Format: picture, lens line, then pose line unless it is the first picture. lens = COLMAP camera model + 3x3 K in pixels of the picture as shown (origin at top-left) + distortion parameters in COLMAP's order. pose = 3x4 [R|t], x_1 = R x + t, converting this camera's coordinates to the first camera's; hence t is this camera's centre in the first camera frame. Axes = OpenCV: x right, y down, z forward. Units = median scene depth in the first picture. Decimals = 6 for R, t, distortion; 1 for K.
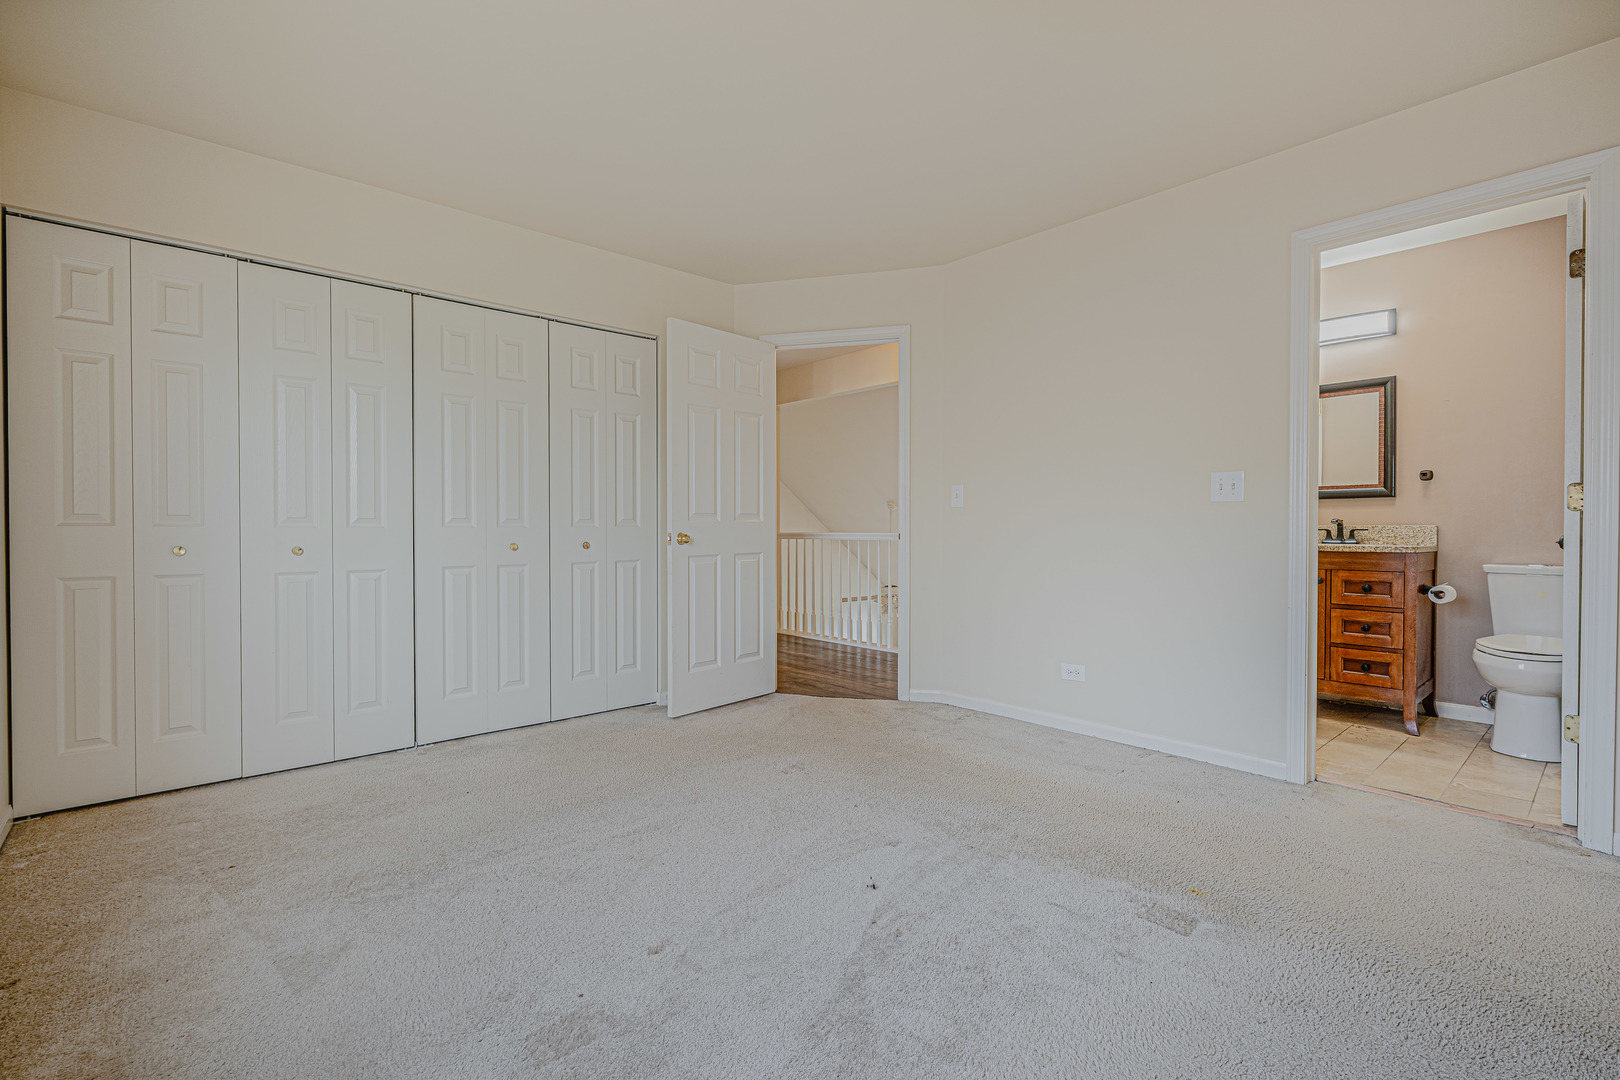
lens RADIAL K [[732.3, 0, 810.0], [0, 732.3, 540.0], [0, 0, 1]] dist [0.000163, 0.000211]
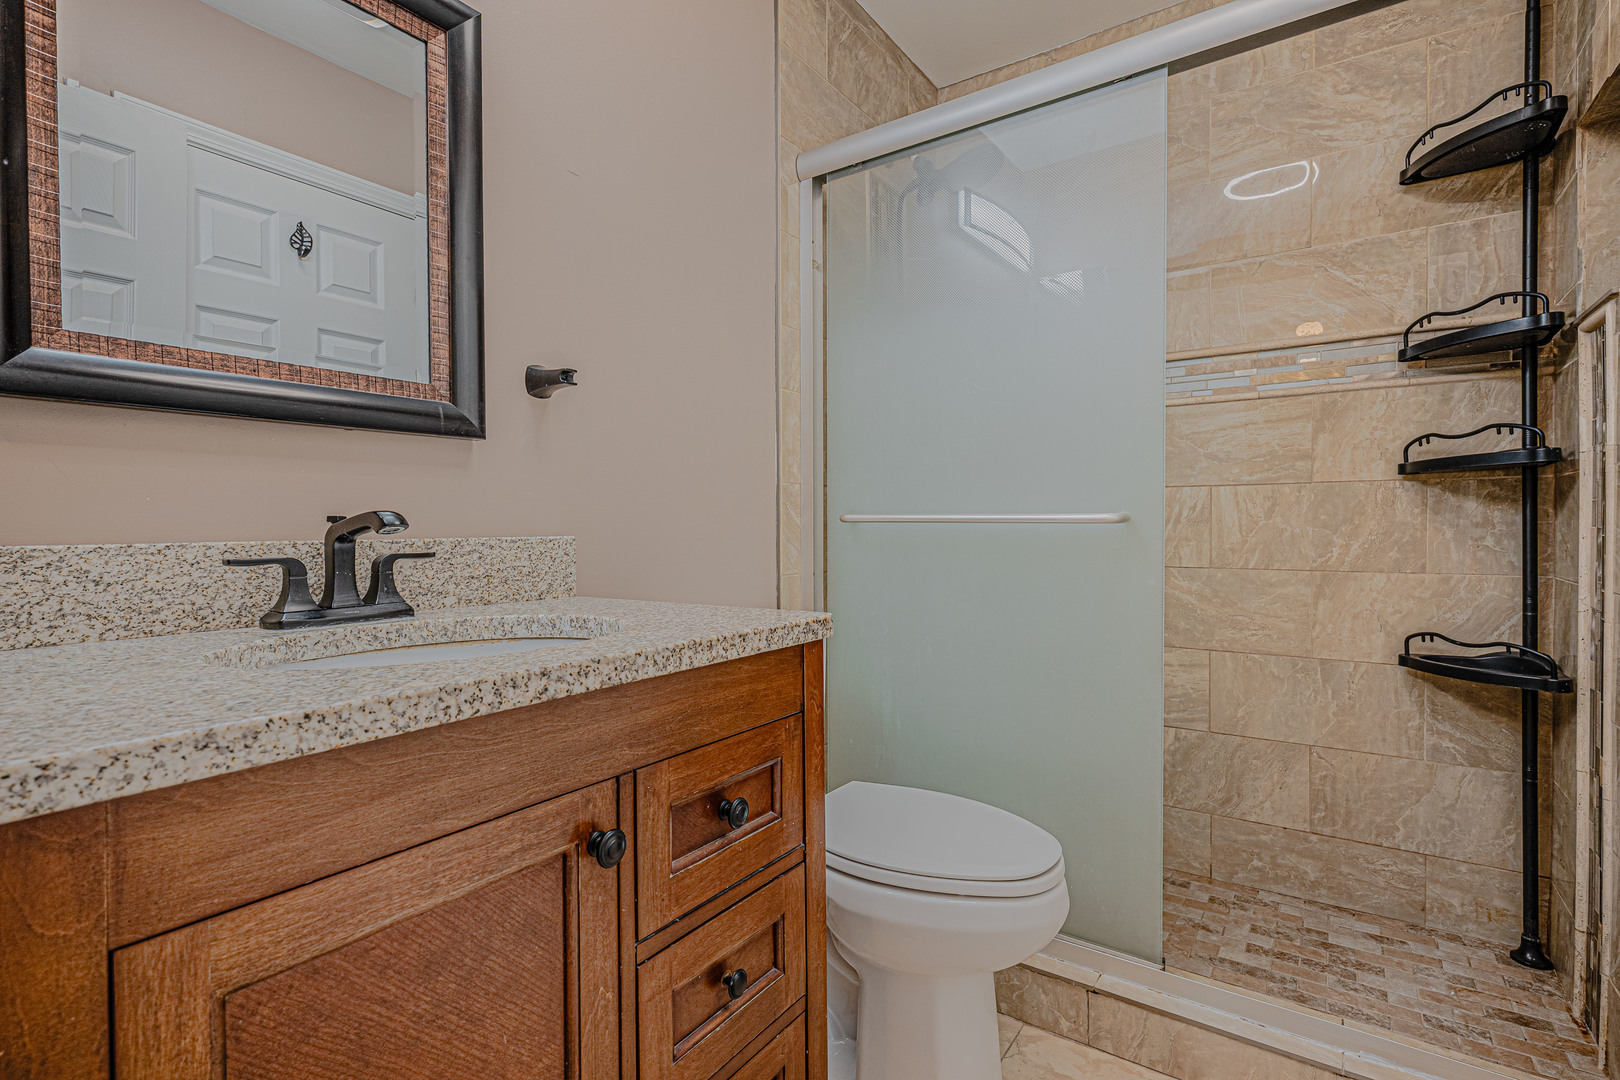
lens RADIAL K [[769.8, 0, 810.0], [0, 769.8, 540.0], [0, 0, 1]] dist [0.003342, 0.000383]
pose [[-0.228901, -0.022122, 0.973198, 0.501572], [0.011008, 0.999619, 0.025311, -0.026924], [-0.973387, 0.016506, -0.228570, 1.004538]]
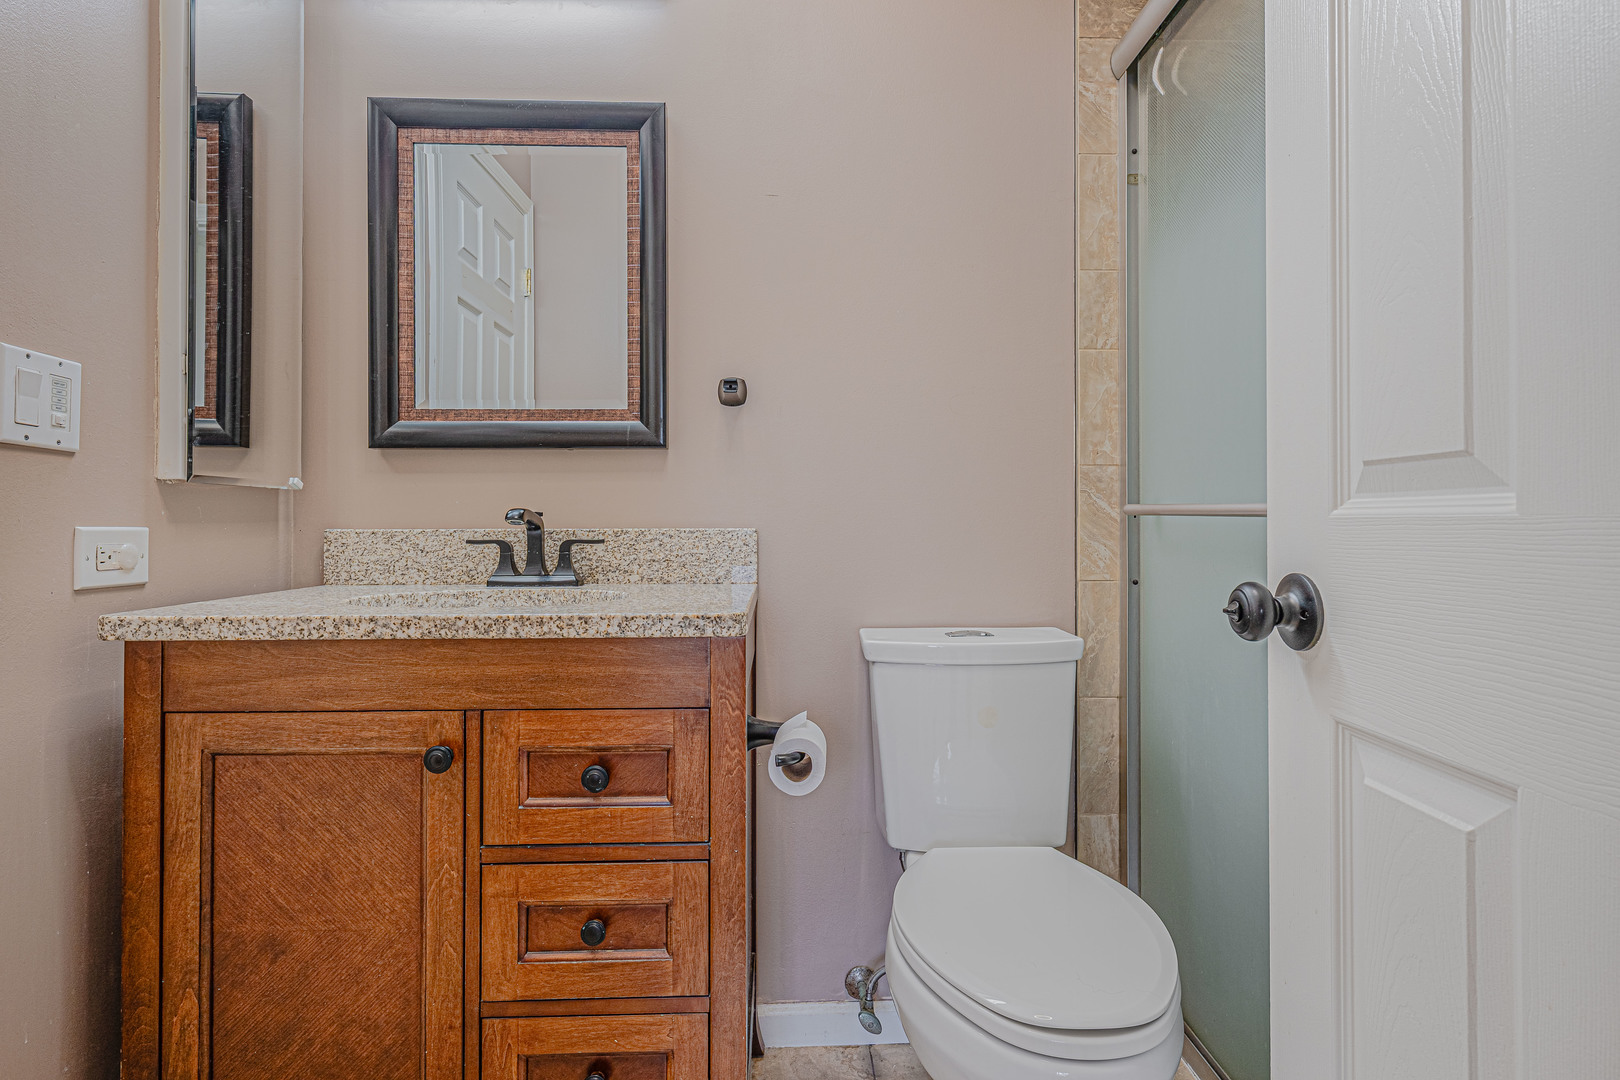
lens RADIAL K [[863.6, 0, 810.7], [0, 863.6, 519.9], [0, 0, 1]] dist [0.003106, 0.000371]
pose [[0.645405, -0.007028, 0.763808, 0.558799], [0.010701, 0.999943, 0.000159, -0.024919], [-0.763765, 0.008071, 0.645443, 0.721248]]
